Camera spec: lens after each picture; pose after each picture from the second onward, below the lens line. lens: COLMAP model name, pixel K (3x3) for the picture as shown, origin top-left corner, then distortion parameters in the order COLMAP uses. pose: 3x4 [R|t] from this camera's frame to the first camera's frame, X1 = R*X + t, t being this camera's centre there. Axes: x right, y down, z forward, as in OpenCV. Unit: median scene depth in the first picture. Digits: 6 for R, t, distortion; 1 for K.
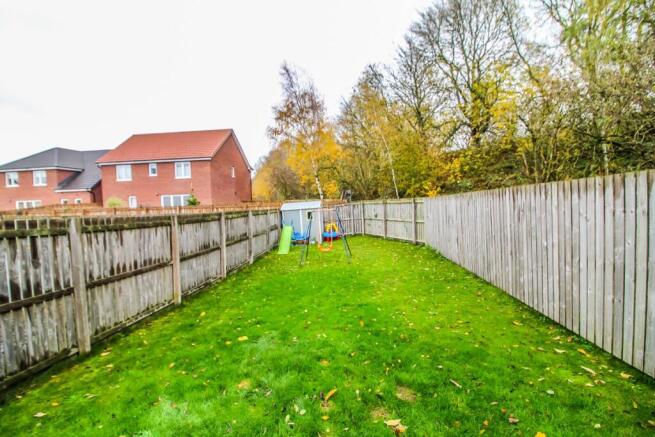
lens RADIAL K [[304.3, 0, 330.9], [0, 304.3, 217.7], [0, 0, 1]] dist [-0.002482, -0.003373]
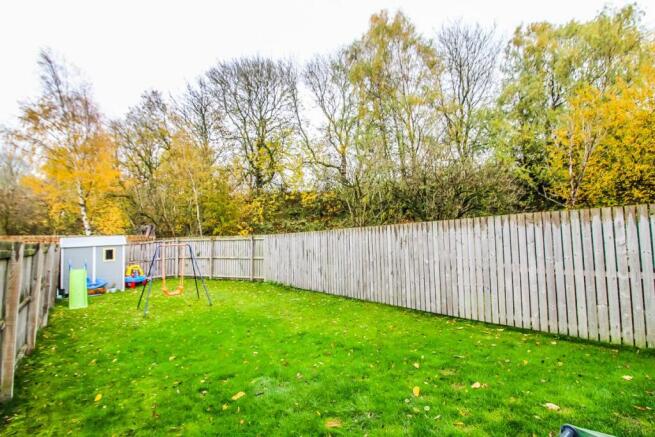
lens RADIAL K [[304.3, 0, 332.8], [0, 304.3, 216.9], [0, 0, 1]] dist [-0.002482, -0.003373]
pose [[0.720479, 0.074707, 0.689441, -0.208655], [0.026189, 0.990540, -0.134702, 0.016714], [-0.692982, 0.115106, 0.711707, 0.069064]]
